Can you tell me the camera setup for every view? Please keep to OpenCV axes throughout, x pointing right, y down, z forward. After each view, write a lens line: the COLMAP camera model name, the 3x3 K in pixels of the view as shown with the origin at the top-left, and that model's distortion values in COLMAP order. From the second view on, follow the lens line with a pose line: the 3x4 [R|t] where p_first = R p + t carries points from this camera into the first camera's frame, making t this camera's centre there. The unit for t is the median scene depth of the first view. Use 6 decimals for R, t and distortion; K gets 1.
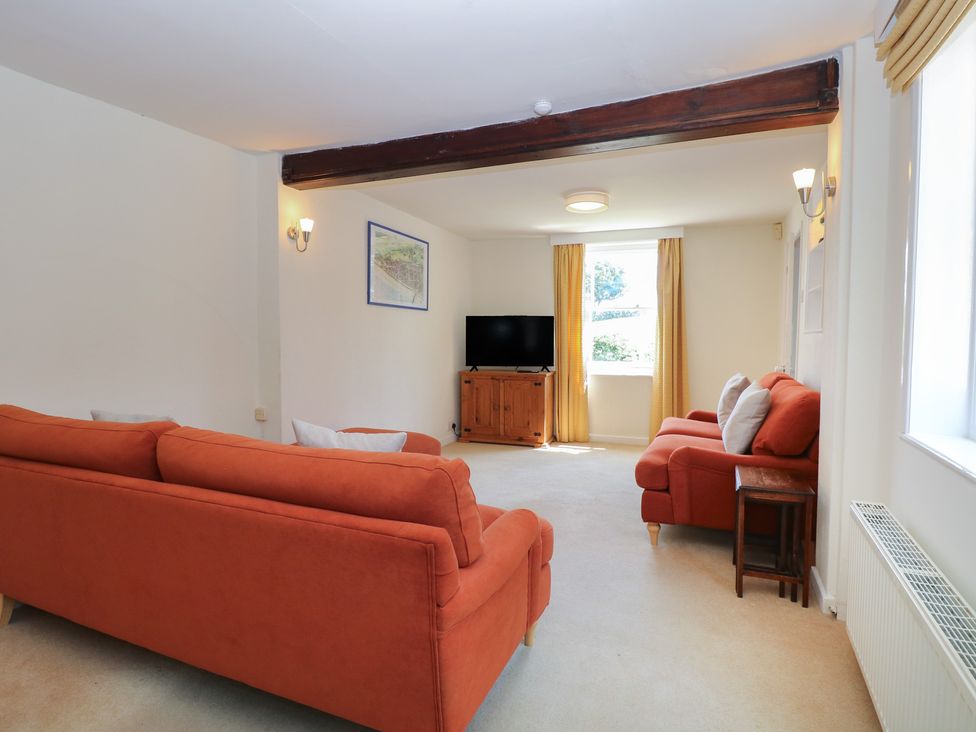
lens RADIAL K [[535.1, 0, 486.0], [0, 535.1, 363.6], [0, 0, 1]] dist [-0.006638, -0.006073]
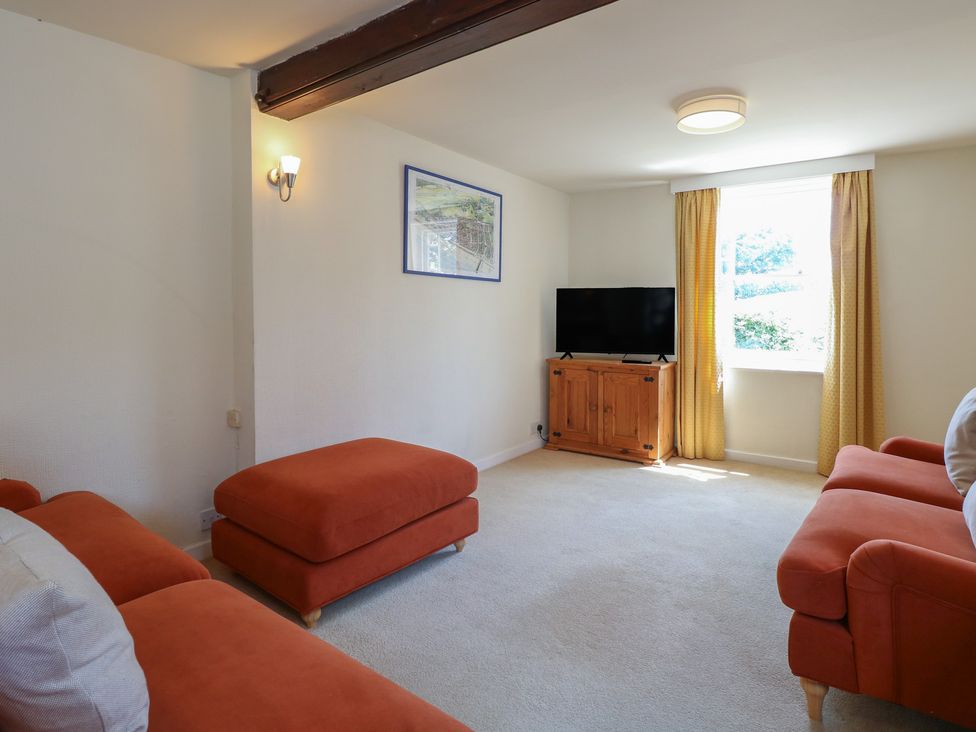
lens RADIAL K [[535.1, 0, 491.5], [0, 535.1, 326.6], [0, 0, 1]] dist [-0.006638, -0.006073]
pose [[0.965520, 0.009739, -0.260145, 0.084475], [-0.015737, 0.999656, -0.020983, -0.016802], [0.259851, 0.024354, 0.965342, 0.246199]]
